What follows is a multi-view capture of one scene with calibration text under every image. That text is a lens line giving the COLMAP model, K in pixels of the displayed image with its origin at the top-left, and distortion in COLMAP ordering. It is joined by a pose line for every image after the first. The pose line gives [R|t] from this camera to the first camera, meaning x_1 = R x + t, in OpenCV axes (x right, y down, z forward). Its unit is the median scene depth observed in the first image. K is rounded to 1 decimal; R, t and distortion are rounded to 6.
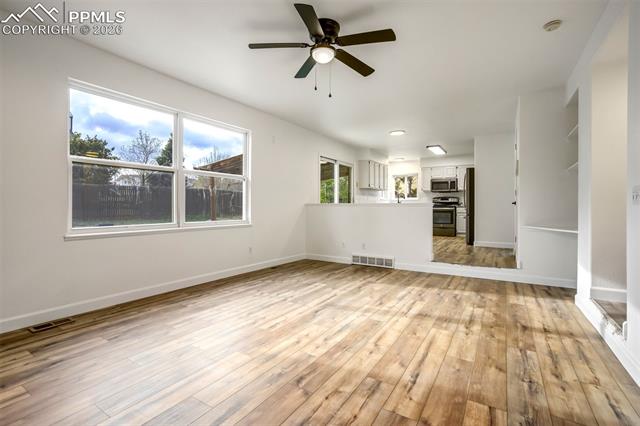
lens RADIAL K [[301.9, 0, 316.0], [0, 301.9, 213.1], [0, 0, 1]] dist [-0.042649, 0.024076]
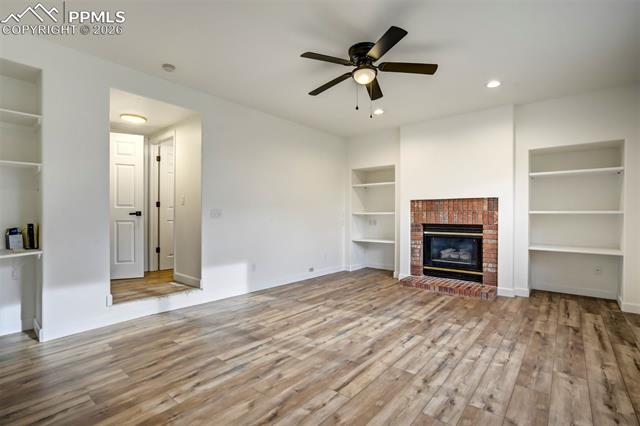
lens RADIAL K [[301.9, 0, 316.0], [0, 301.9, 213.1], [0, 0, 1]] dist [-0.042649, 0.024076]
pose [[-0.990467, -0.007789, 0.137529, 0.043297], [-0.005909, 0.999884, 0.014074, -0.067715], [-0.137623, 0.013127, -0.990398, 2.024856]]
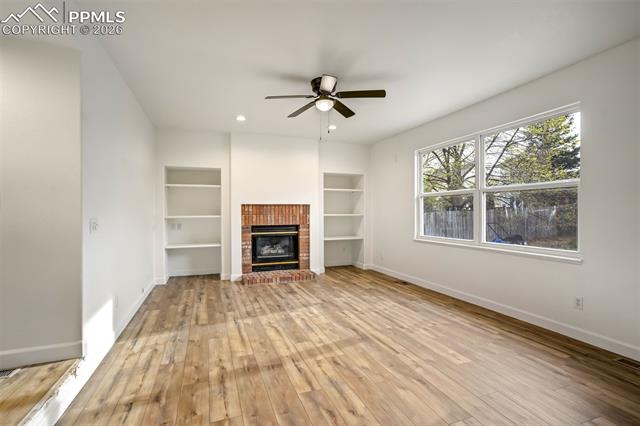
lens RADIAL K [[298.6, 0, 316.1], [0, 298.6, 213.1], [0, 0, 1]] dist [-0.043104, 0.023226]
pose [[-0.607891, -0.000859, -0.794020, 1.002936], [-0.015731, 0.999816, 0.010962, -0.096034], [0.793865, 0.019155, -0.607793, 1.686436]]
